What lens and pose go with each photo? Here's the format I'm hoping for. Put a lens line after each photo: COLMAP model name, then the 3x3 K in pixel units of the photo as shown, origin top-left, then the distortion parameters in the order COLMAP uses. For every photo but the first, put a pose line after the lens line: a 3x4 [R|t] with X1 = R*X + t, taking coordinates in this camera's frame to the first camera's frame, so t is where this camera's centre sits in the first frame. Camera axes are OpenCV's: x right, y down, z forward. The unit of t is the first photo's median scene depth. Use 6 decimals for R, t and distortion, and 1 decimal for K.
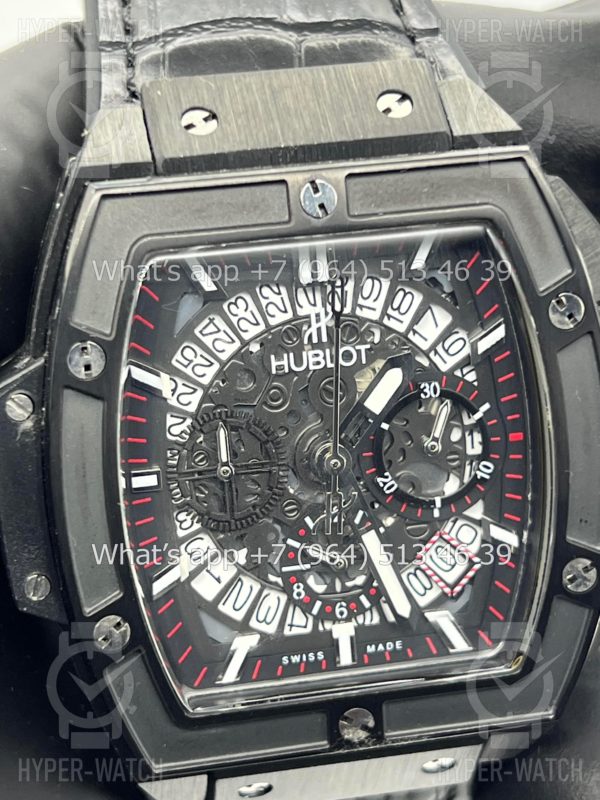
lens RADIAL K [[1943.1, 0, 299.6], [0, 1943.1, 393.2], [0, 0, 1]] dist [0.189743, 0.000000]
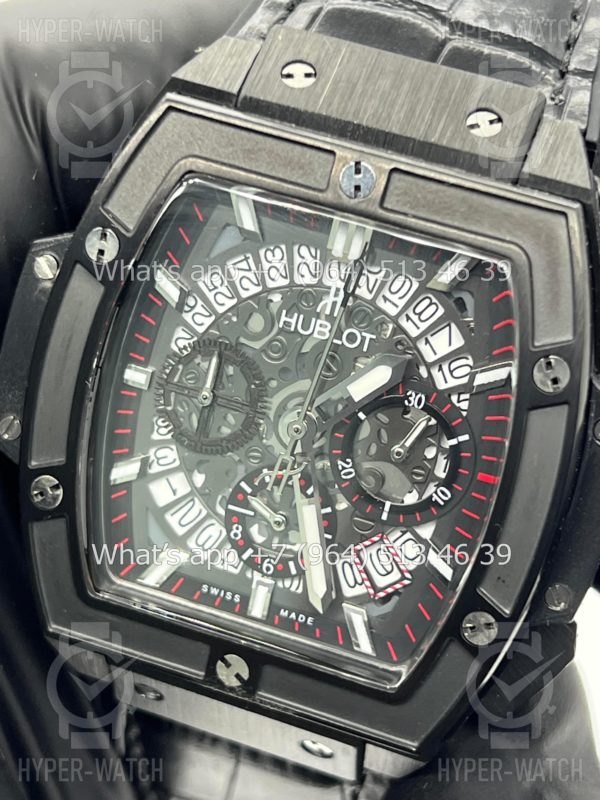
lens RADIAL K [[1943.1, 0, 294.9], [0, 1943.1, 394.6], [0, 0, 1]] dist [0.189743, 0.000000]
pose [[0.865261, 0.374277, -0.333527, 0.350737], [-0.369836, 0.925703, 0.079350, -0.061532], [0.338445, 0.054691, 0.939395, 0.026642]]
